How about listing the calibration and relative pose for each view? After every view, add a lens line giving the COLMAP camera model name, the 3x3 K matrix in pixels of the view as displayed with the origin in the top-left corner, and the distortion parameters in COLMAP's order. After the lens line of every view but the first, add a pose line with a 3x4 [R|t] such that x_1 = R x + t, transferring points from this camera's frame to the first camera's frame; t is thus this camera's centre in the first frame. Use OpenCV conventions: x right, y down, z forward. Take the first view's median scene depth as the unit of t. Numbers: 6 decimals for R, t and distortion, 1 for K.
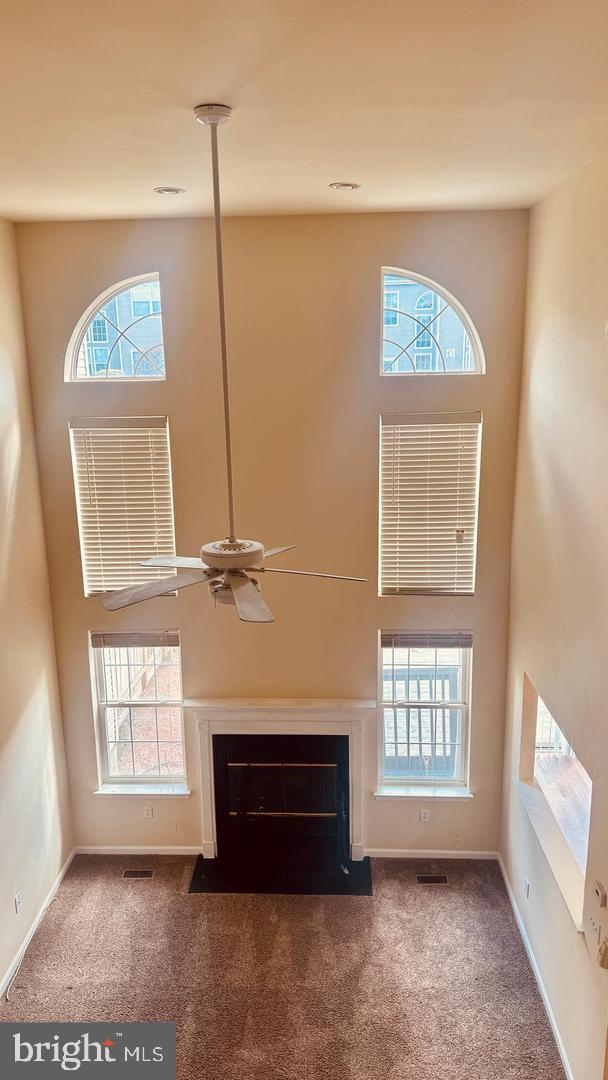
lens RADIAL K [[760.7, 0, 305.0], [0, 760.7, 537.9], [0, 0, 1]] dist [0.005822, -0.012612]
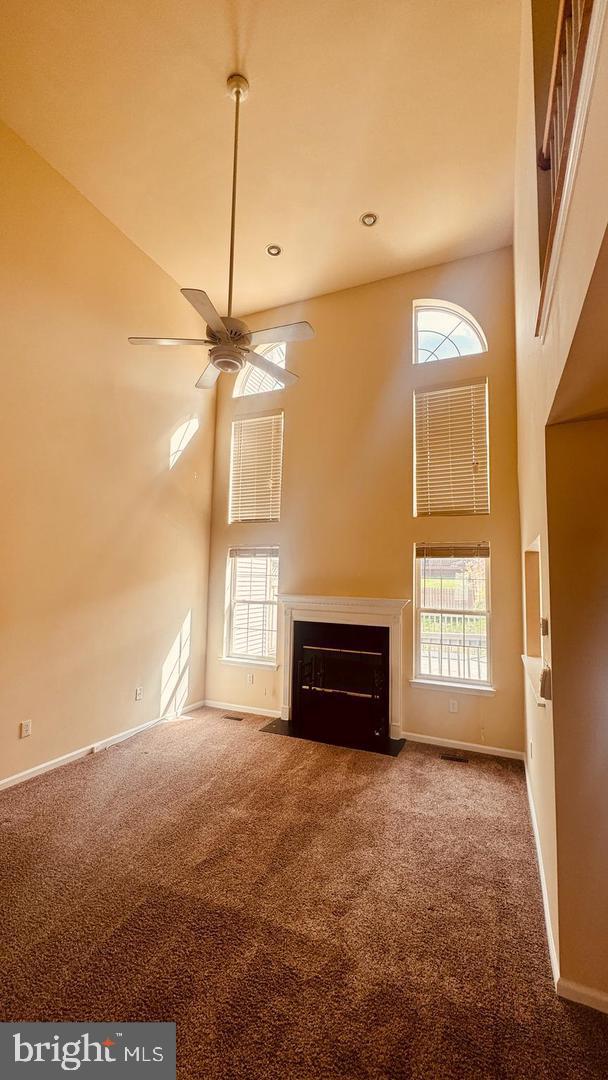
lens RADIAL K [[430.5, 0, 301.8], [0, 430.5, 542.2], [0, 0, 1]] dist [-0.016397, -0.000049]
pose [[0.927959, 0.006040, -0.372634, 0.195732], [-0.117464, 0.953646, -0.277059, 0.351842], [0.353688, 0.300870, 0.885653, 0.263361]]
